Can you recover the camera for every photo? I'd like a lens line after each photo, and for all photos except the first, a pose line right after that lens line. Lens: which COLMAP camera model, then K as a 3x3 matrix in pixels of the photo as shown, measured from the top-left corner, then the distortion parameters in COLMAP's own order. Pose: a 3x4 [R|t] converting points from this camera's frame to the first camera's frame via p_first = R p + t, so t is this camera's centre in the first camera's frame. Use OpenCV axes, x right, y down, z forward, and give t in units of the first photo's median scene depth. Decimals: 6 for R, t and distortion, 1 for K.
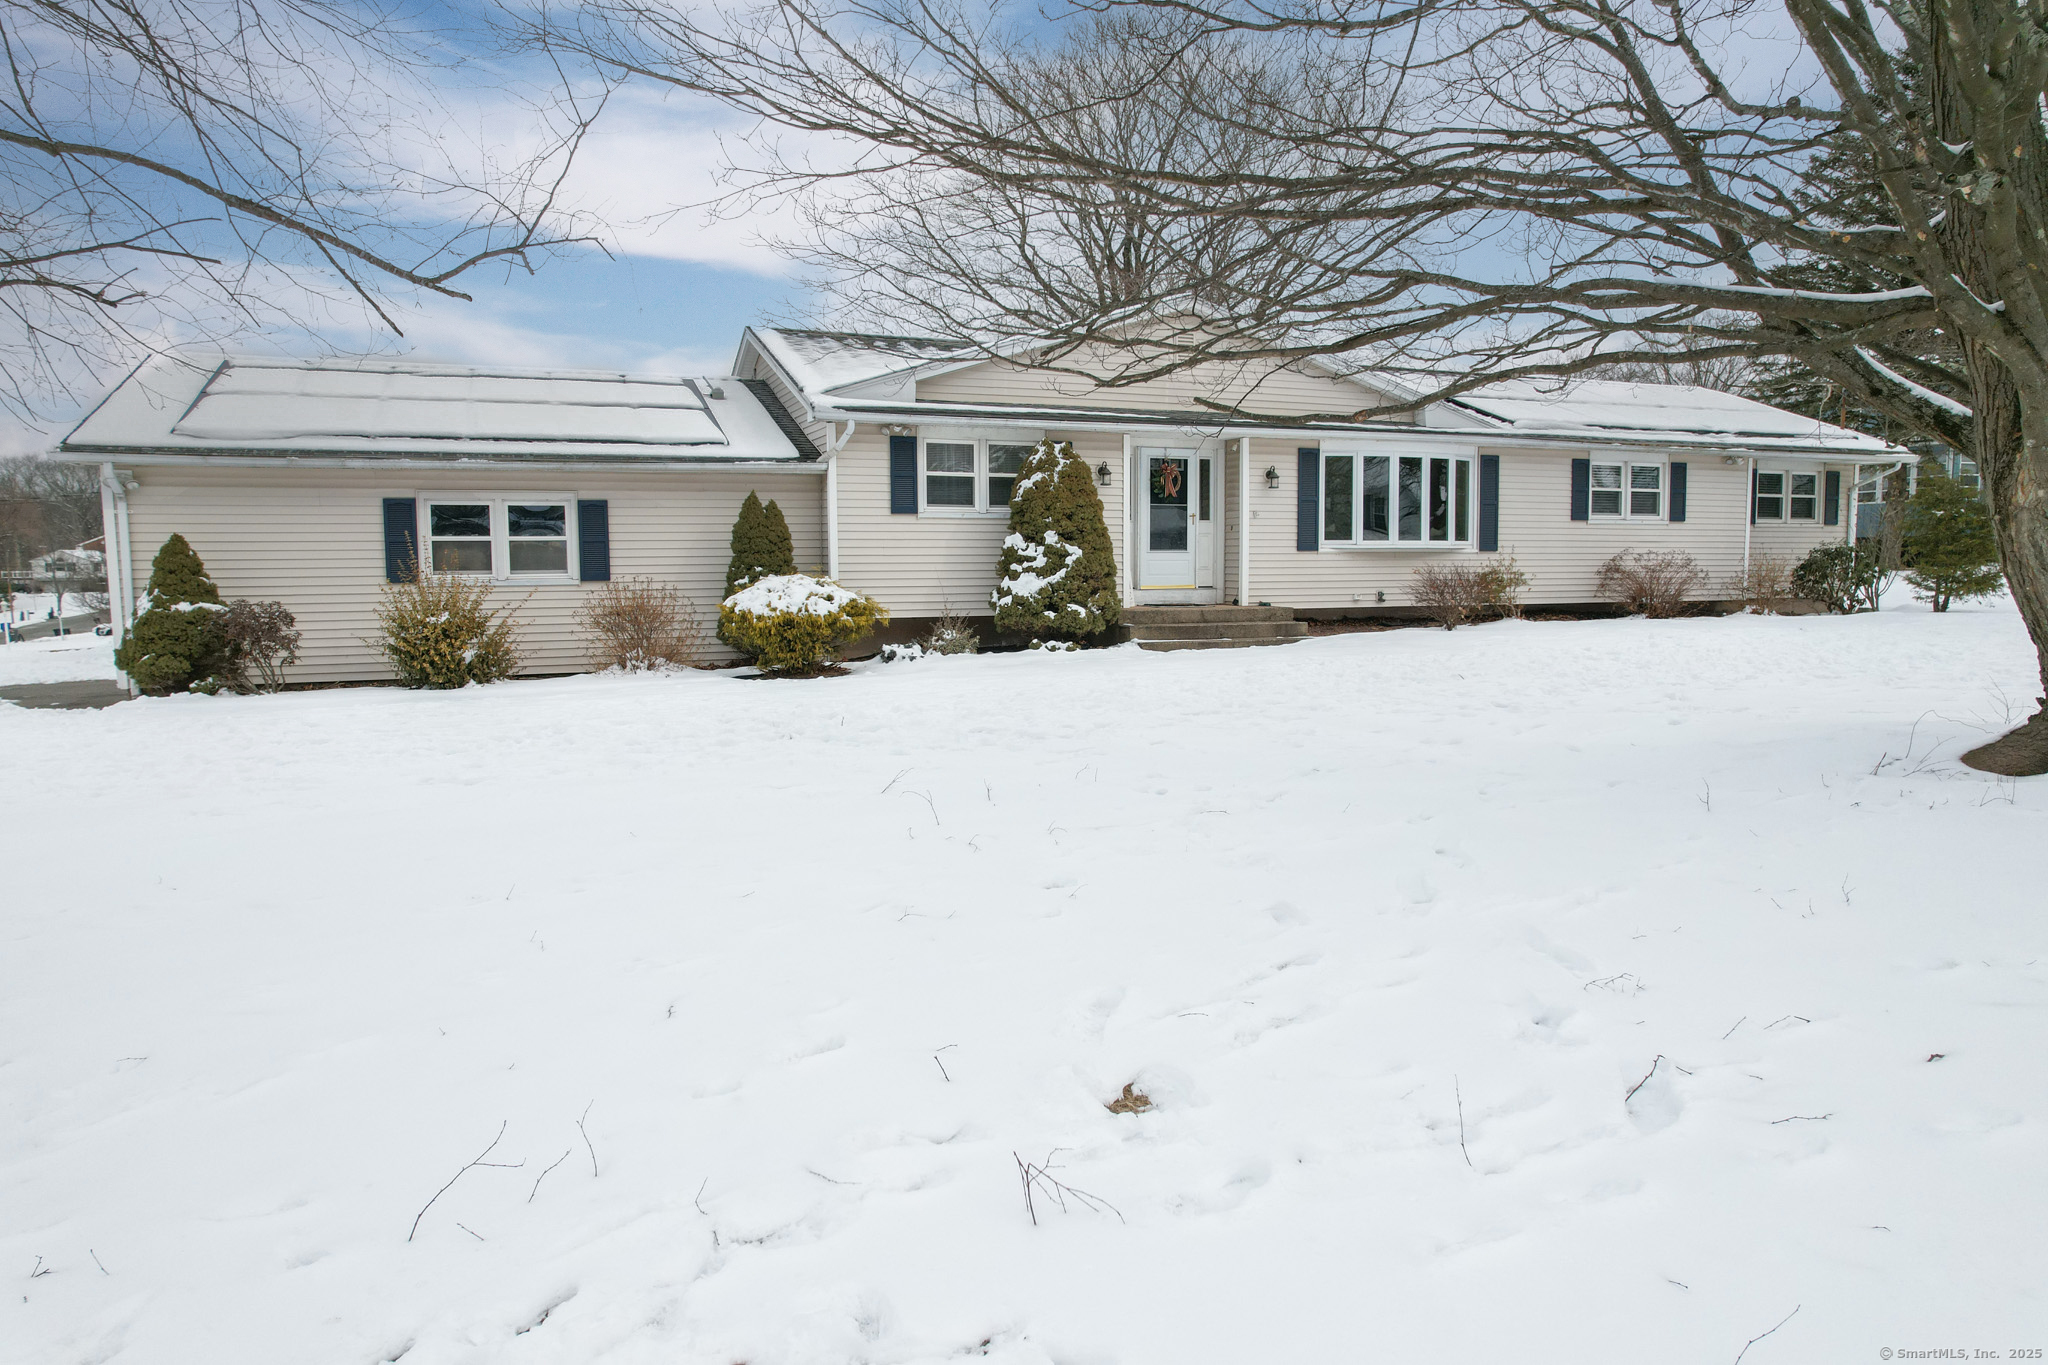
lens RADIAL K [[1287.9, 0, 1024.0], [0, 1287.9, 682.5], [0, 0, 1]] dist [-0.044963, 0.003424]
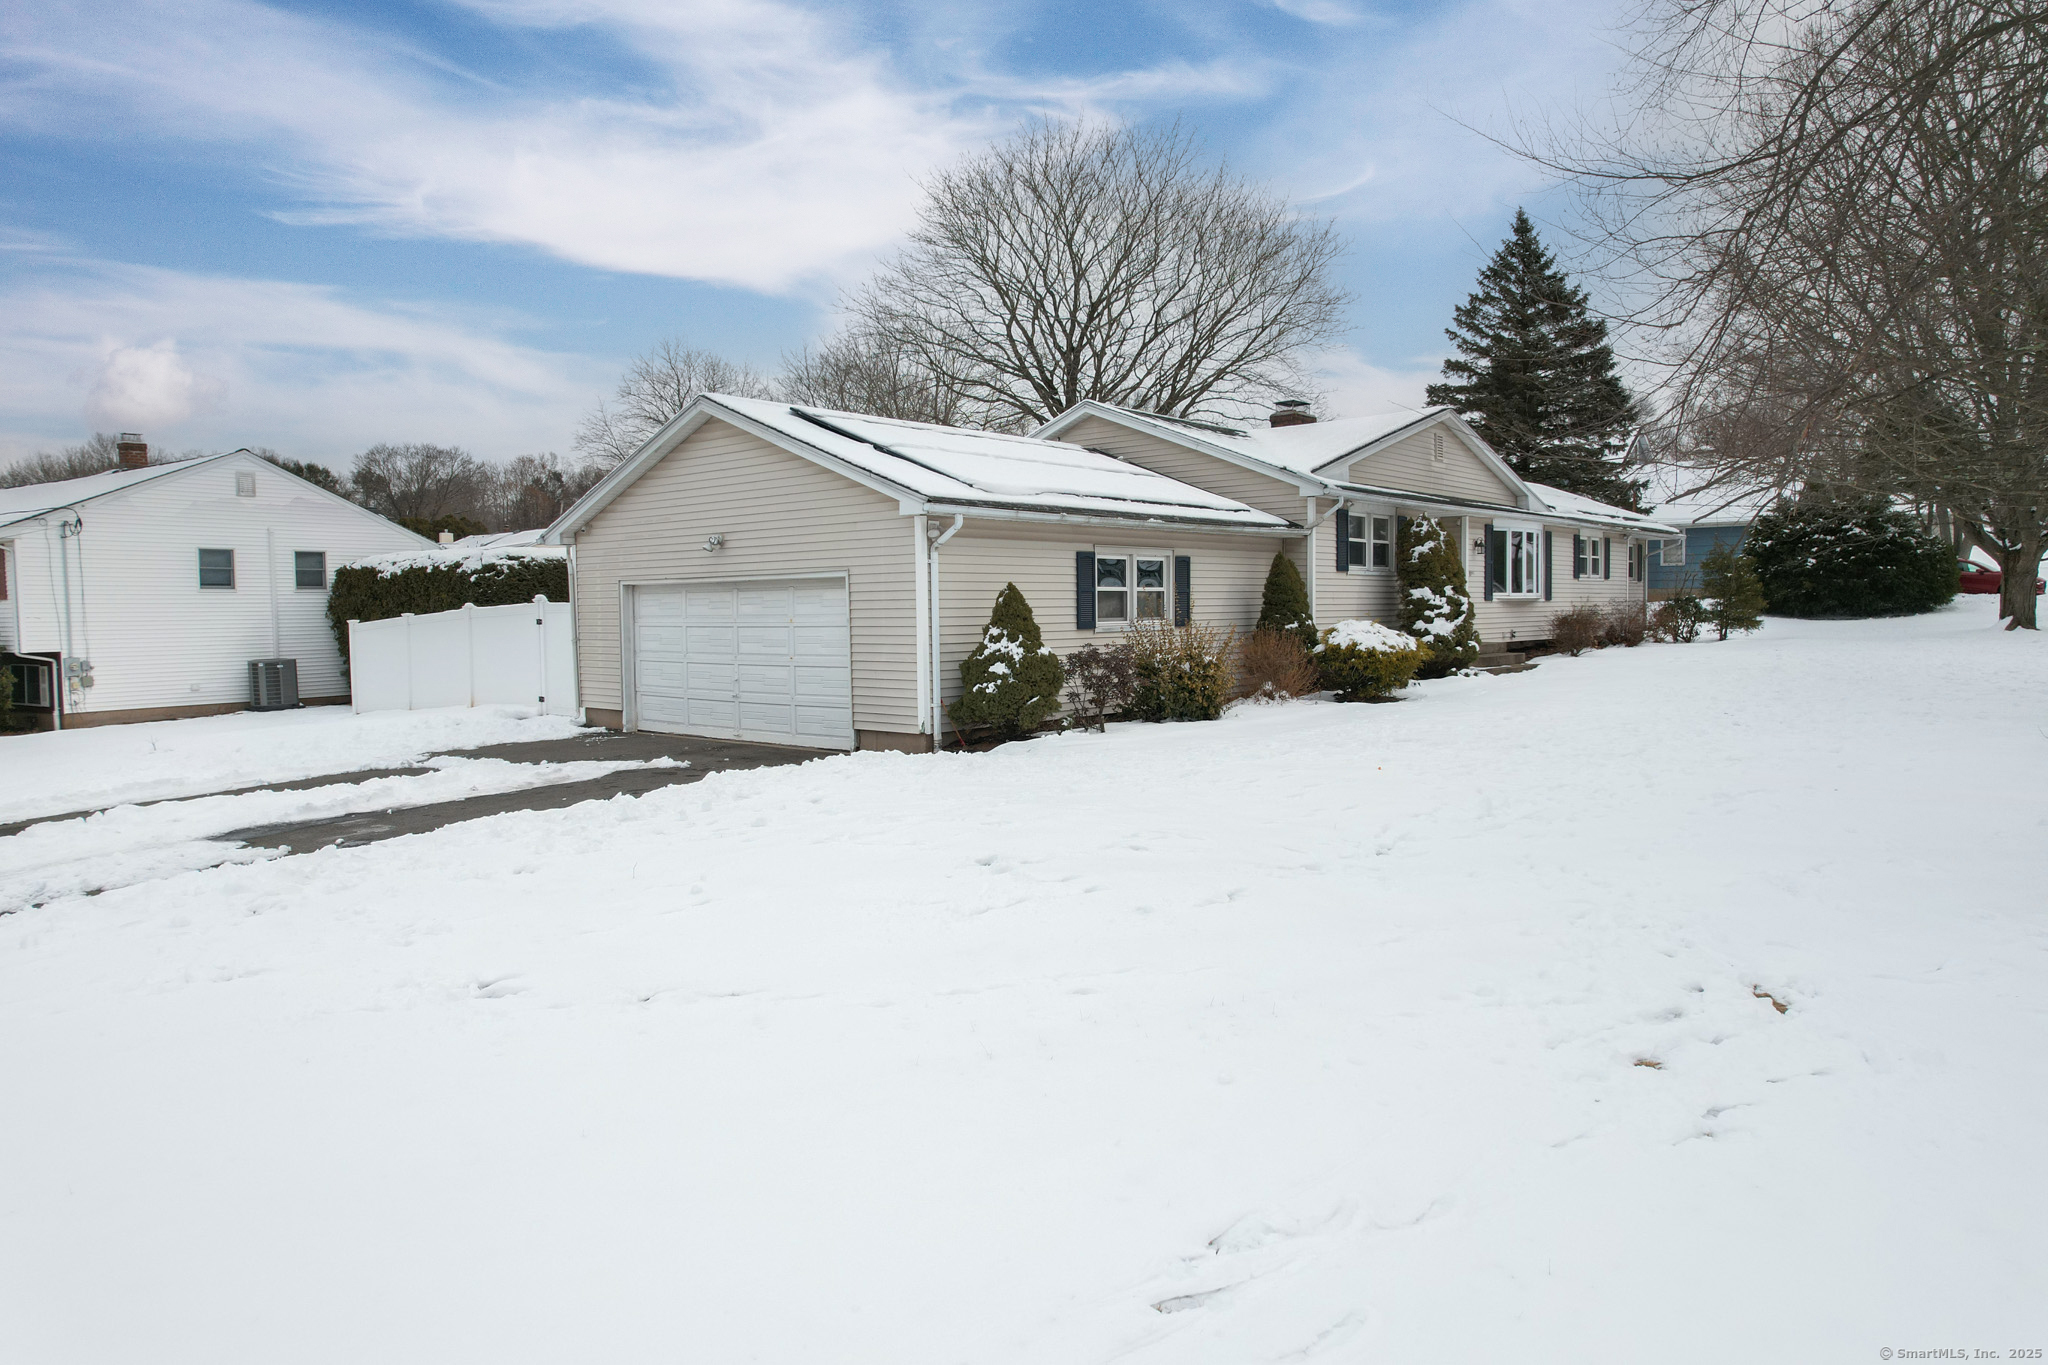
lens RADIAL K [[1287.9, 0, 1024.0], [0, 1287.9, 682.5], [0, 0, 1]] dist [-0.044963, 0.003424]
pose [[0.890468, -0.029611, 0.454082, -0.909305], [0.046606, 0.998568, -0.026279, -0.004534], [-0.452653, 0.044563, 0.890572, 0.032093]]
